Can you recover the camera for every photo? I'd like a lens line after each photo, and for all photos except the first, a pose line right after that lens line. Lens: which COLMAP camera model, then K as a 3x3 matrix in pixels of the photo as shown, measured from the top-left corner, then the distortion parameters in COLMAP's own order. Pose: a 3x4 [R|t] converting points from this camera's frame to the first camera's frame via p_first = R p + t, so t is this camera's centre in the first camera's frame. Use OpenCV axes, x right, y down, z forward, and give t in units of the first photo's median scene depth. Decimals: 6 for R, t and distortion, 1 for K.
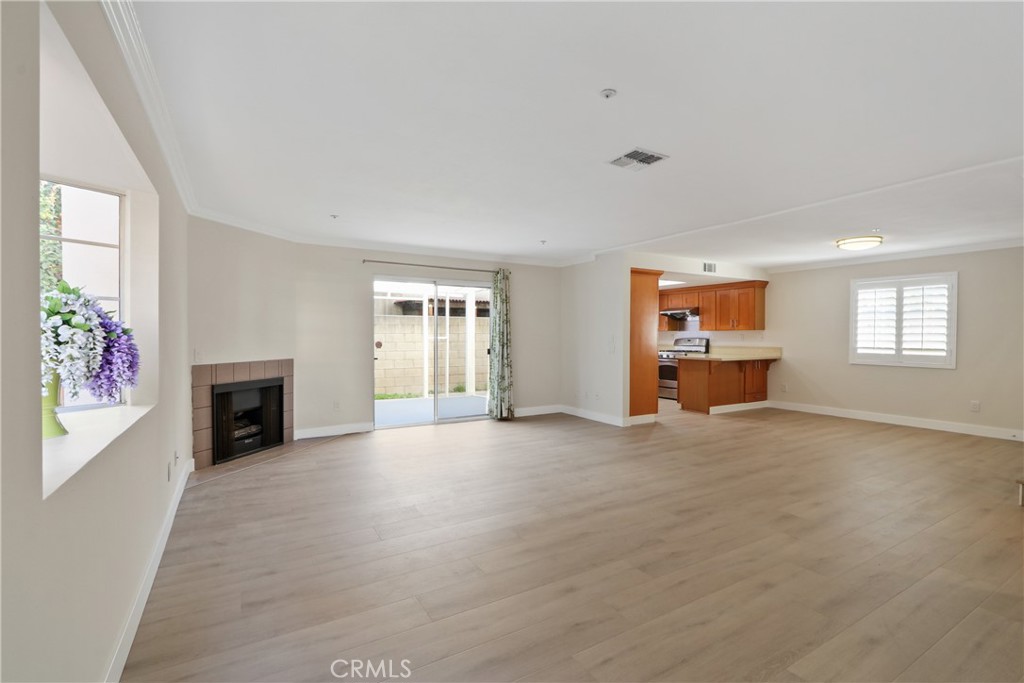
lens RADIAL K [[471.8, 0, 516.4], [0, 471.8, 342.3], [0, 0, 1]] dist [-0.011900, 0.000210]
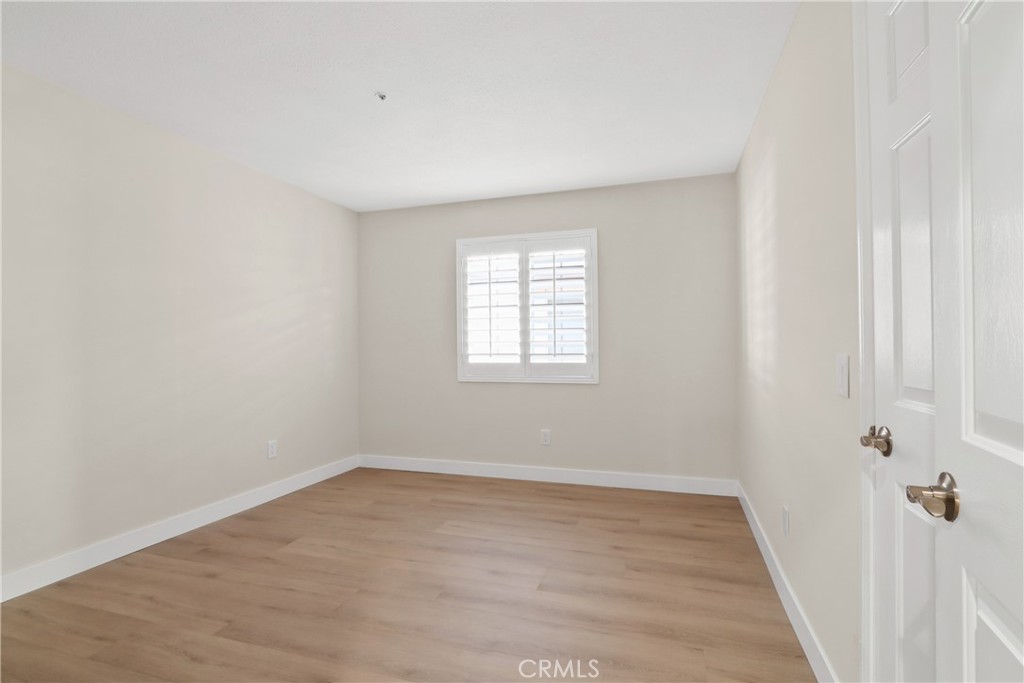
lens RADIAL K [[471.8, 0, 516.4], [0, 471.8, 342.3], [0, 0, 1]] dist [-0.011900, 0.000210]
pose [[0.736730, -0.017195, 0.675968, 0.350354], [0.028898, 0.999564, -0.006068, 0.001432], [-0.675569, 0.024005, 0.736906, 0.492844]]
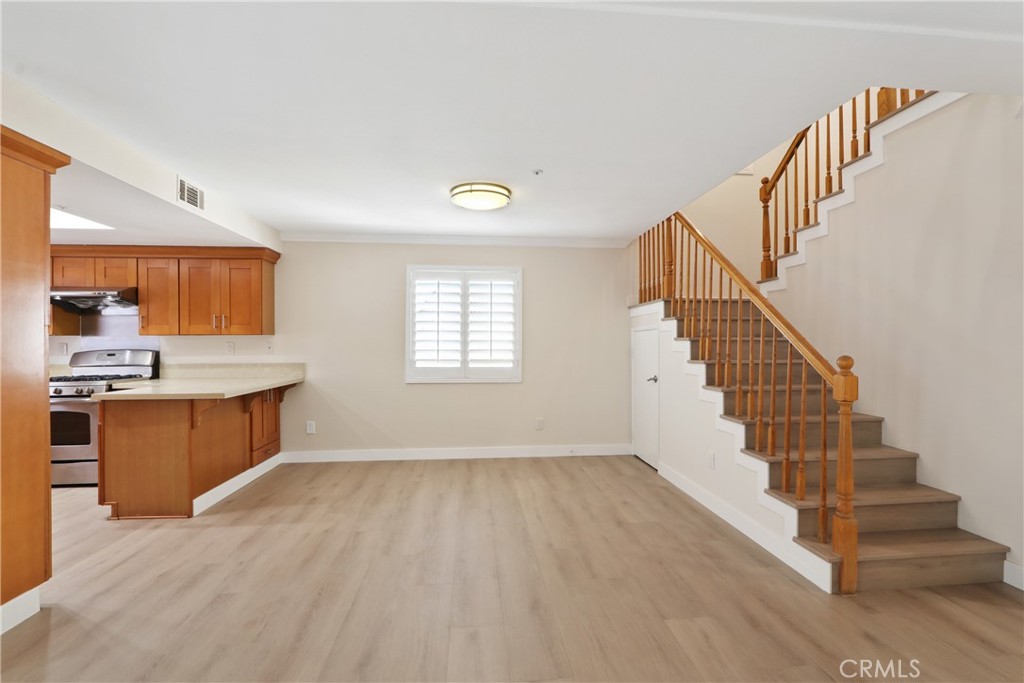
lens RADIAL K [[471.8, 0, 516.4], [0, 471.8, 342.3], [0, 0, 1]] dist [-0.011900, 0.000210]
pose [[0.424670, 0.000066, 0.905348, 0.132364], [0.018338, 0.999794, -0.008675, -0.006555], [-0.905162, 0.020286, 0.424582, 0.522548]]
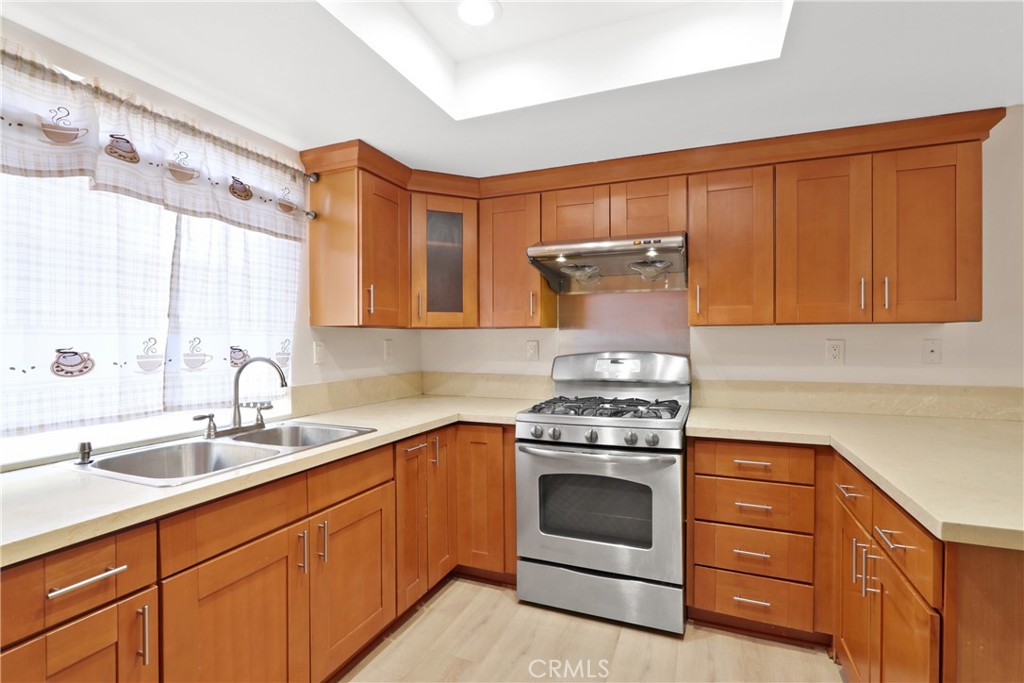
lens RADIAL K [[471.8, 0, 516.4], [0, 471.8, 342.3], [0, 0, 1]] dist [-0.011900, 0.000210]
pose [[0.793863, -0.008072, 0.608043, 0.191996], [0.014297, 0.999883, -0.005393, -0.018821], [-0.607929, 0.012975, 0.793886, 1.044398]]
